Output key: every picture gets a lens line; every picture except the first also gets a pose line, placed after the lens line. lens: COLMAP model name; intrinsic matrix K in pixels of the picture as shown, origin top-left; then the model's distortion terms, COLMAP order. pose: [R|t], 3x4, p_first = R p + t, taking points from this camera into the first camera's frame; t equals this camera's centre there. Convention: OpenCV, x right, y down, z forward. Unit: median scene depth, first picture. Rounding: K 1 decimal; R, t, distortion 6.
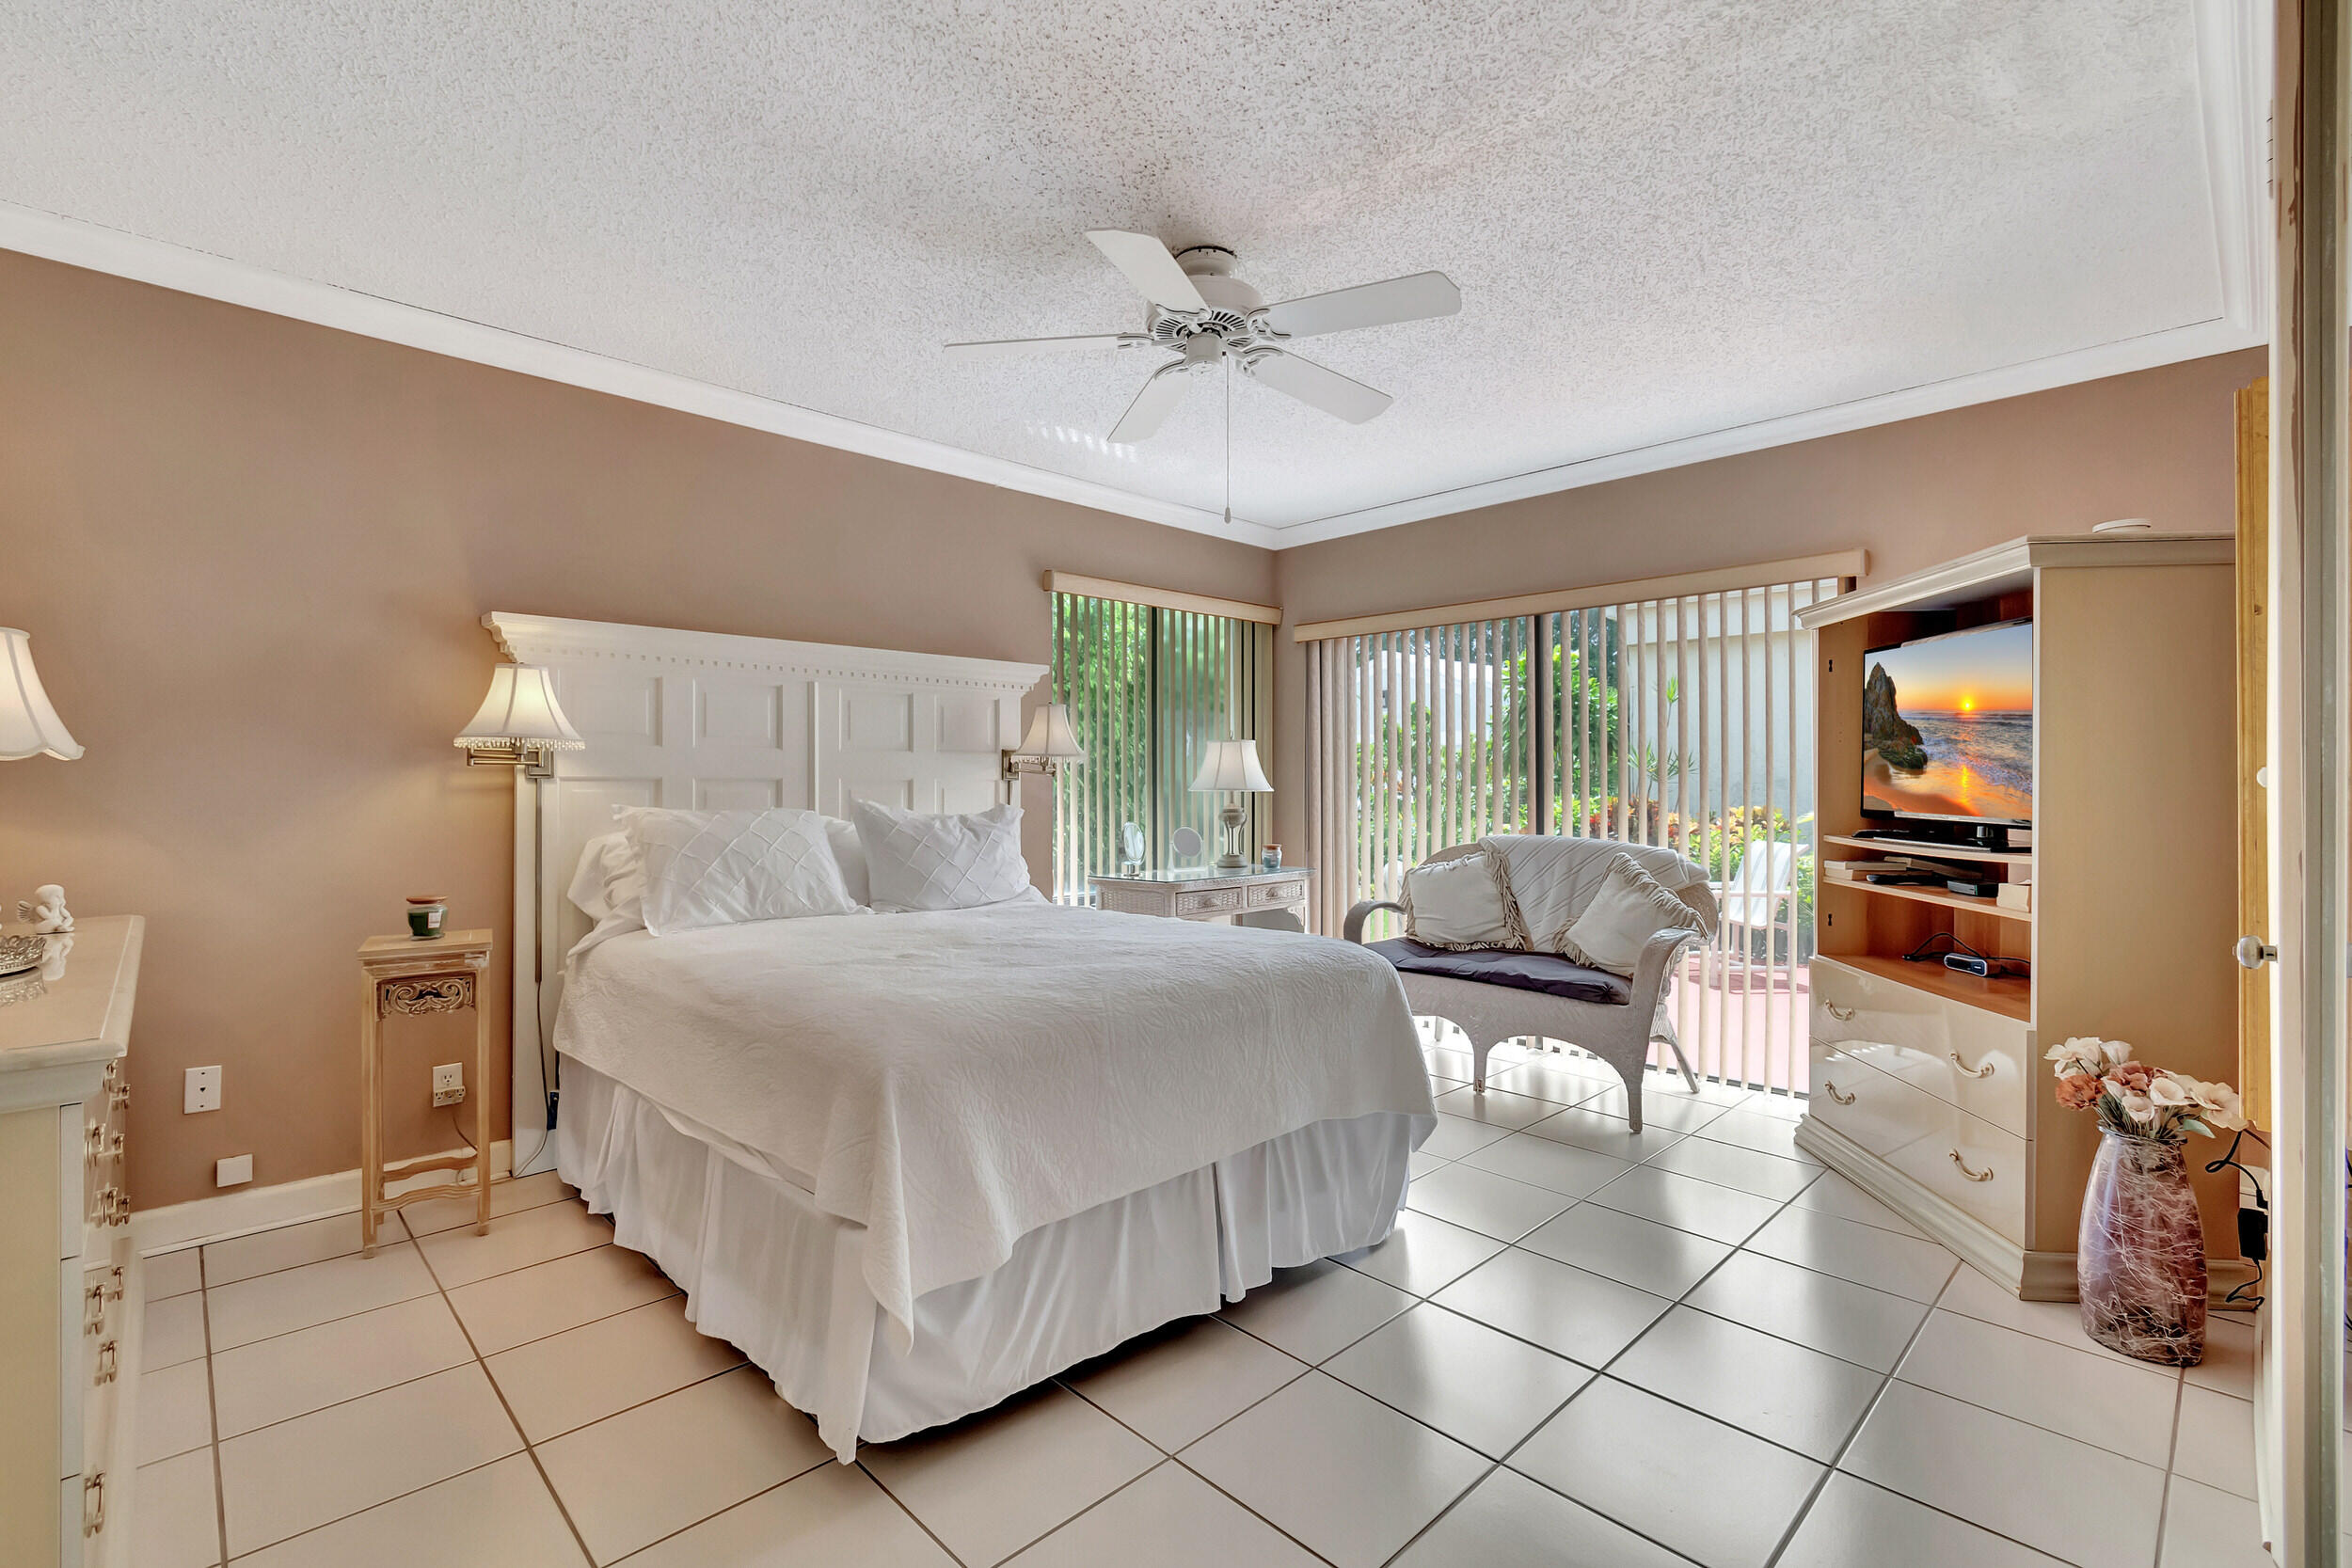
lens RADIAL K [[1042.0, 0, 1162.6], [0, 1042.0, 769.8], [0, 0, 1]] dist [0.001317, 0.000180]
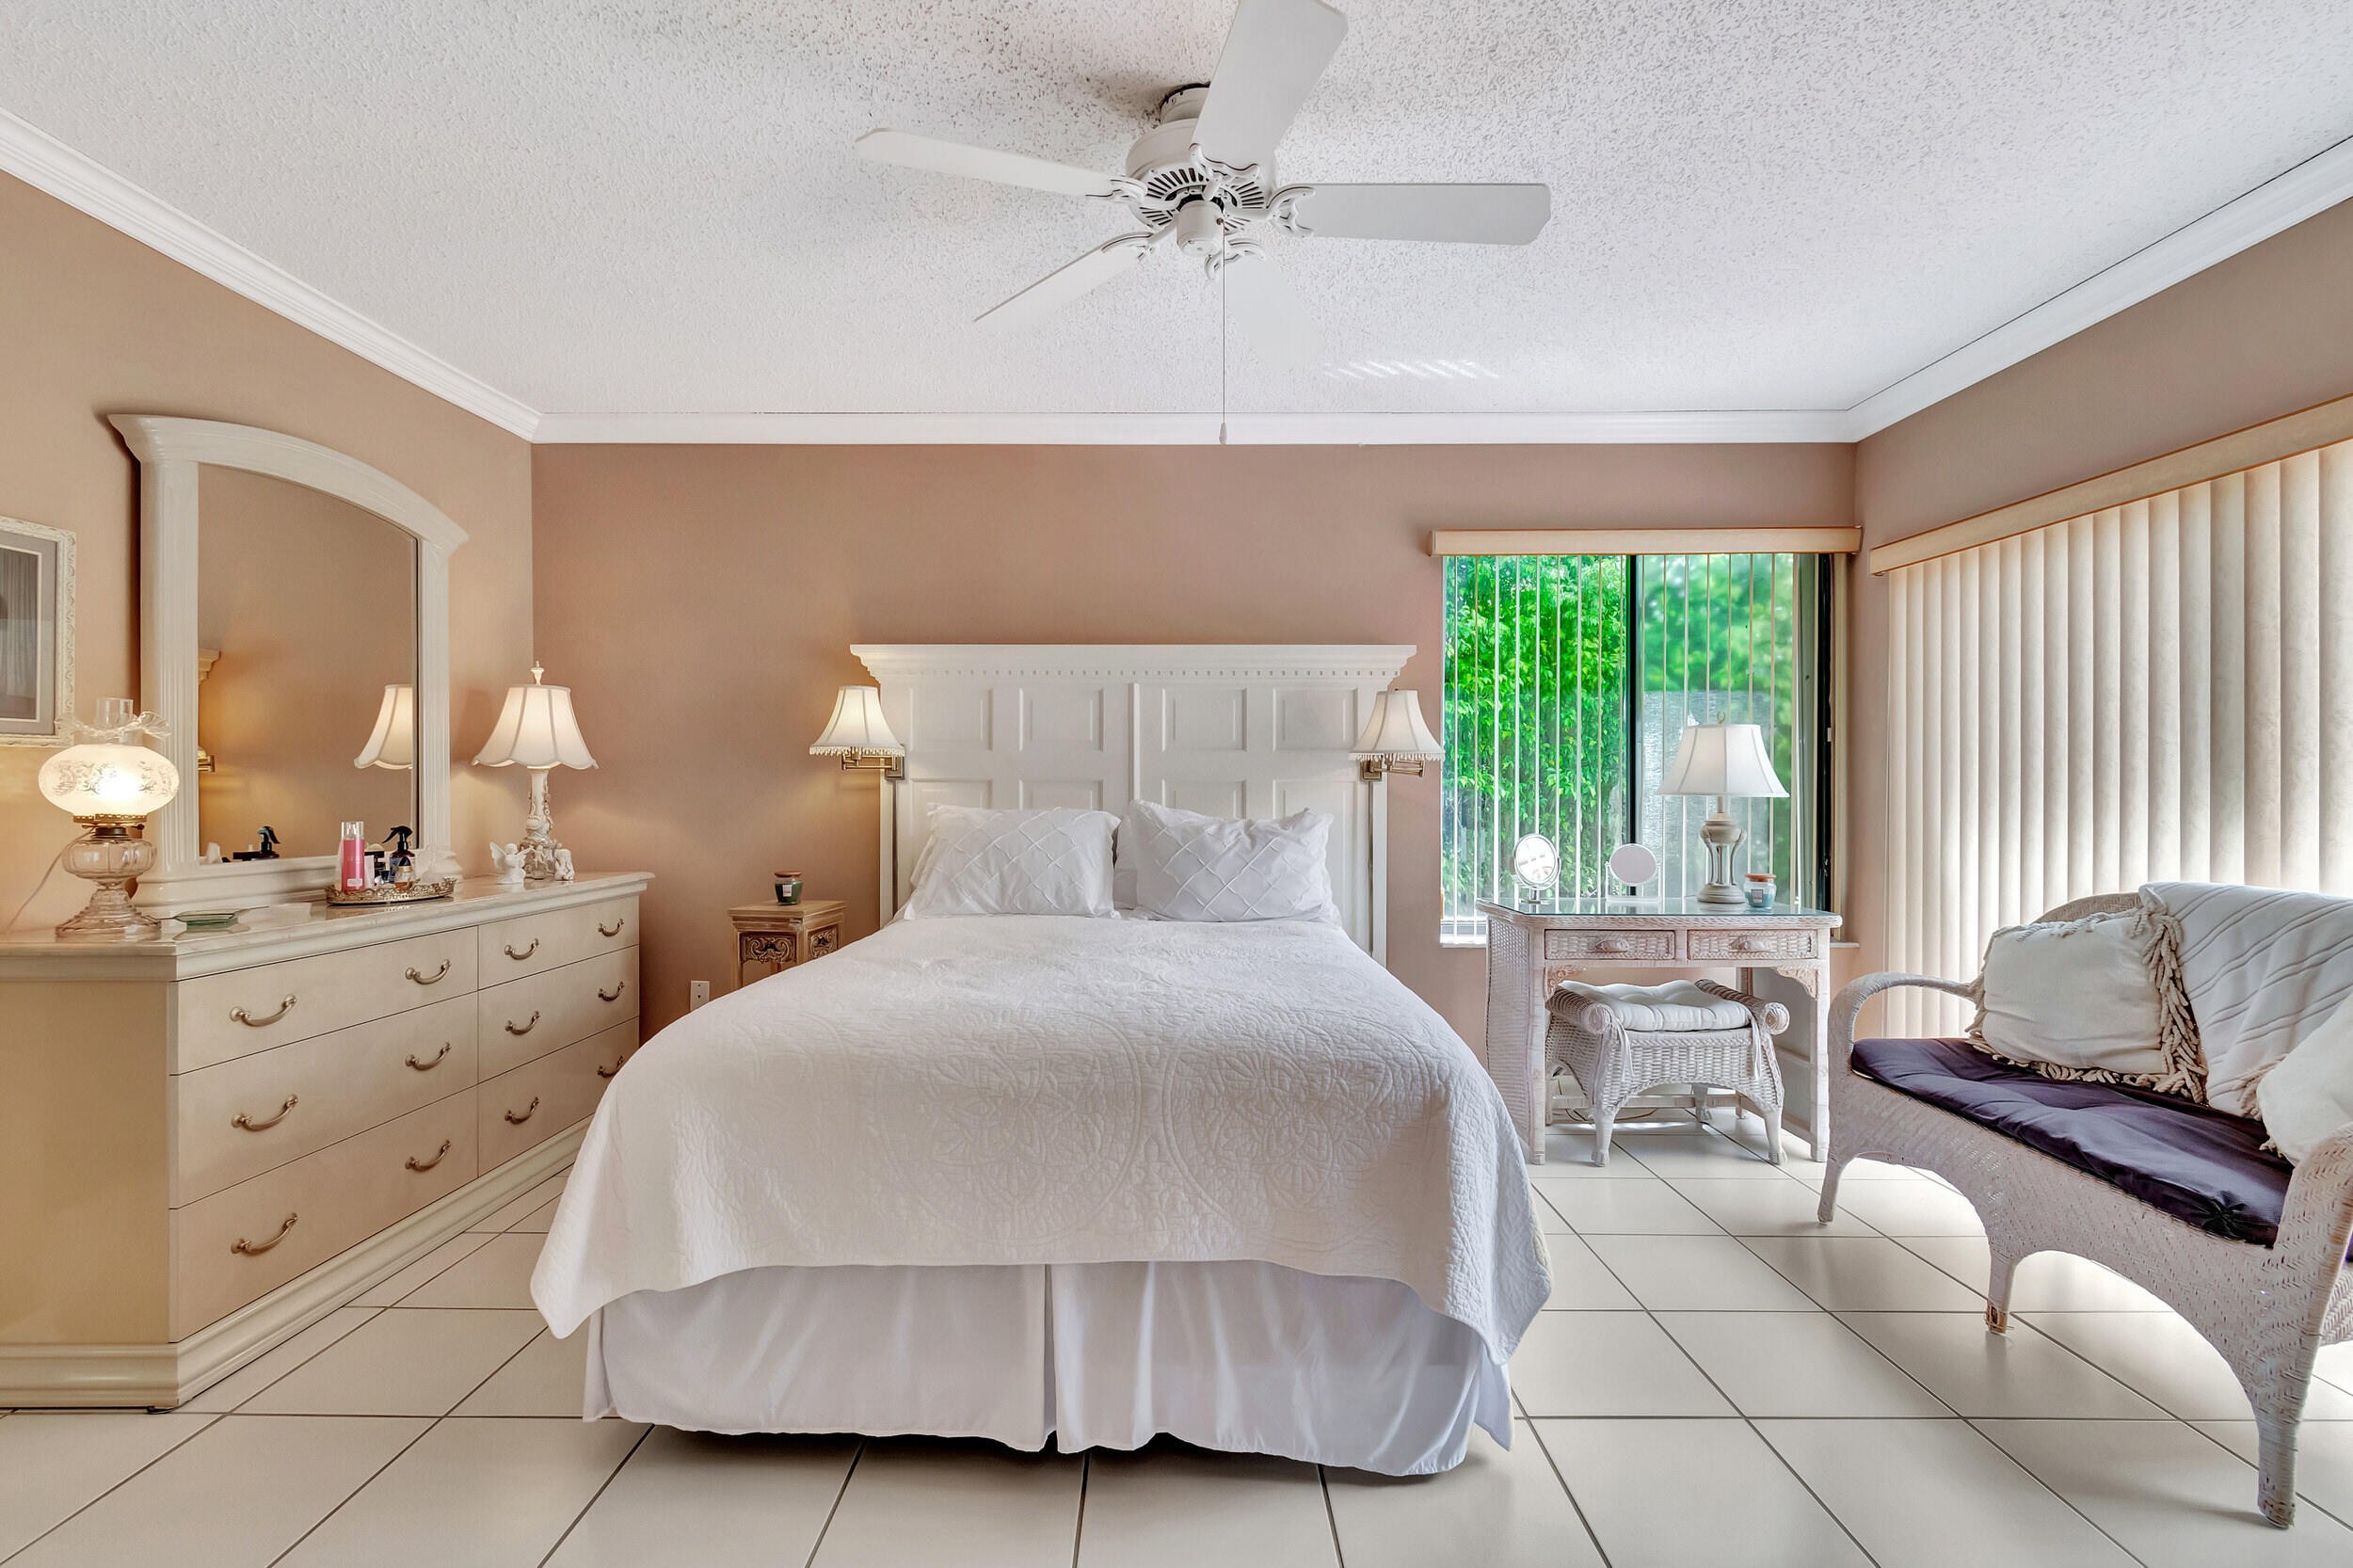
lens RADIAL K [[1057.0, 0, 1176.5], [0, 1057.0, 784.0], [0, 0, 1]] dist [-0.000221, 0.000158]
pose [[0.723726, 0.002215, -0.690084, 0.406794], [0.006966, 0.999920, 0.010515, 0.002289], [0.690052, -0.012417, 0.723653, 0.296487]]
